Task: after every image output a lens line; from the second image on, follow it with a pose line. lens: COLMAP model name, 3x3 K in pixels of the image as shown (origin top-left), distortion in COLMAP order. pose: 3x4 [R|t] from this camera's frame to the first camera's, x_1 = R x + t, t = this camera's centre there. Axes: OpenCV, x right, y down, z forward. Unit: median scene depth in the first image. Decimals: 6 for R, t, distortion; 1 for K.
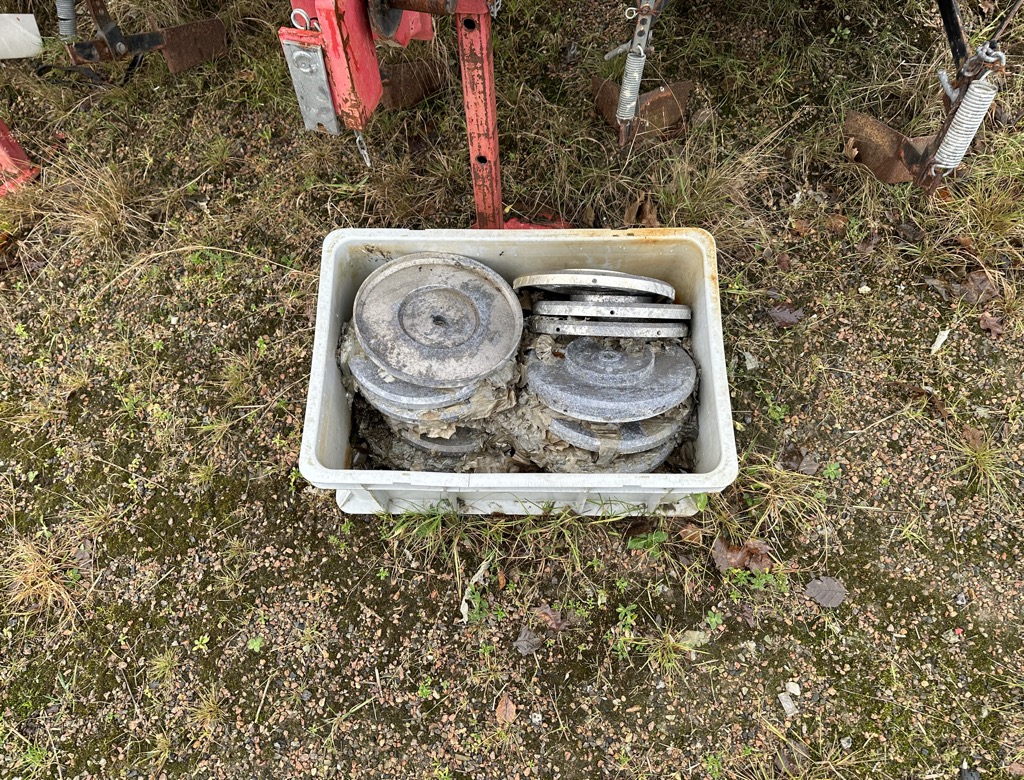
lens RADIAL K [[718.2, 0, 507.4], [0, 718.2, 390.7], [0, 0, 1]] dist [0.038009, -0.056691]
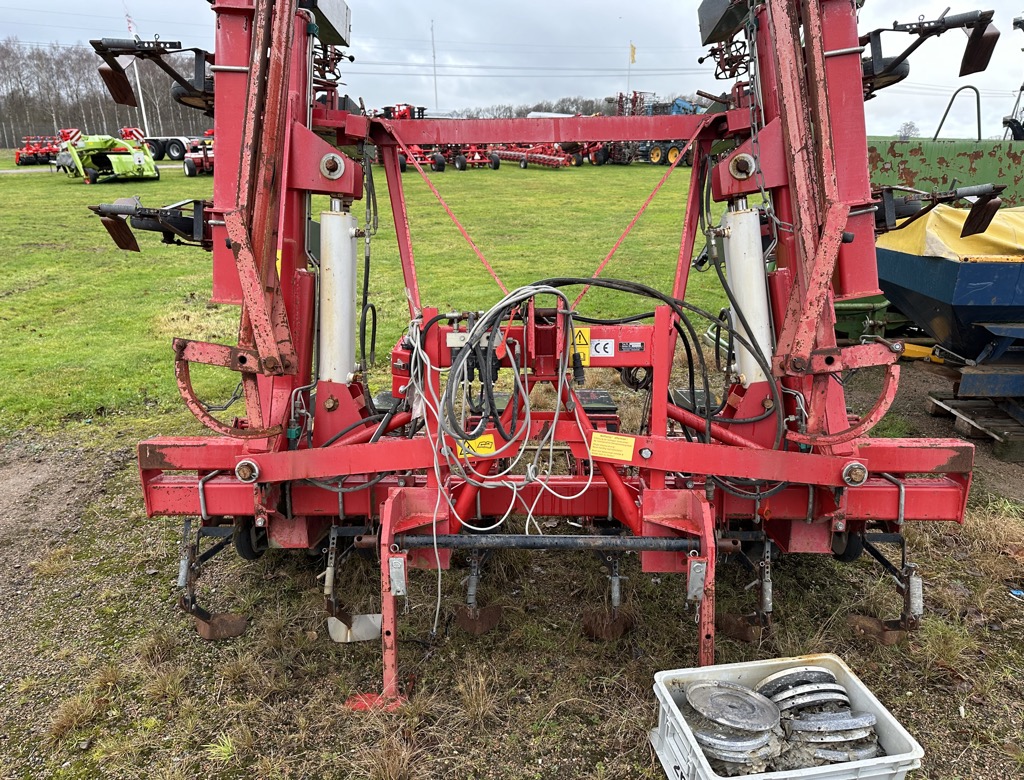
lens RADIAL K [[711.3, 0, 509.4], [0, 711.3, 385.8], [0, 0, 1]] dist [0.074344, -0.094871]
pose [[0.975745, -0.006196, 0.218821, -0.996051], [0.174269, 0.626928, -0.759336, 0.647626], [-0.132480, 0.779052, 0.612802, -0.667151]]
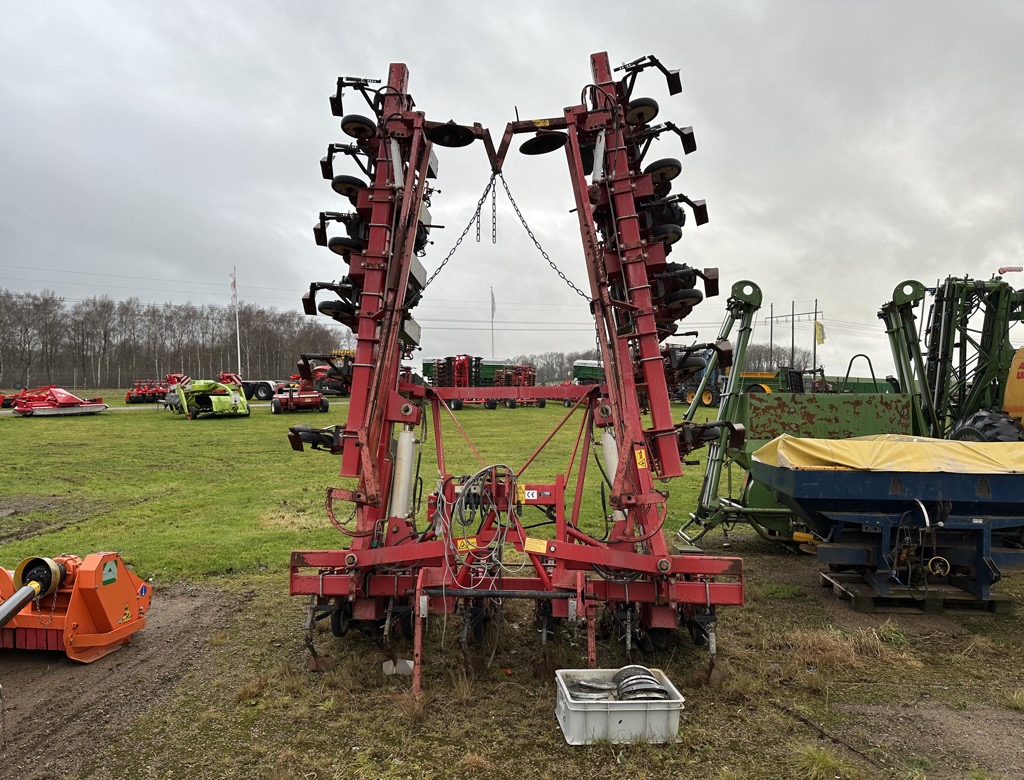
lens RADIAL K [[693.7, 0, 514.6], [0, 693.7, 394.9], [0, 0, 1]] dist [0.092938, -0.000855]
pose [[0.987105, 0.065753, 0.145947, -1.011797], [0.112382, 0.364606, -0.924355, 2.382128], [-0.113993, 0.928838, 0.352515, -1.404427]]
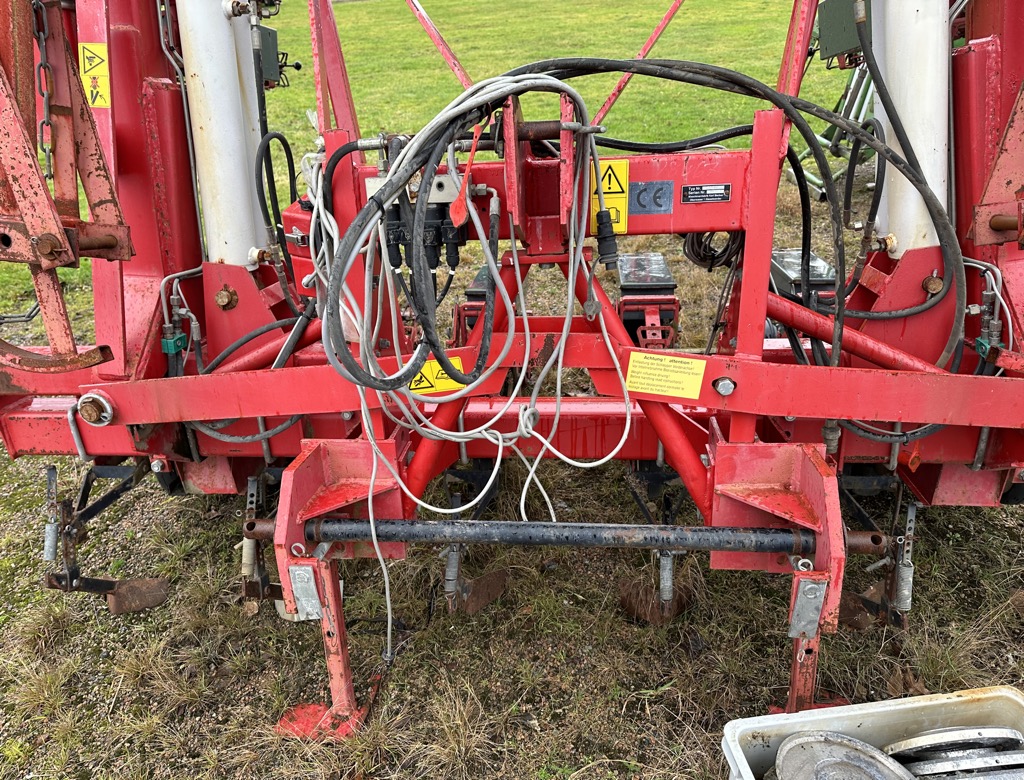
lens RADIAL K [[718.2, 0, 507.4], [0, 718.2, 390.7], [0, 0, 1]] dist [0.038009, -0.056691]
pose [[0.989125, -0.061730, 0.133498, -0.712195], [0.132012, 0.772803, -0.620765, 0.046583], [-0.064848, 0.631637, 0.772547, -0.248978]]
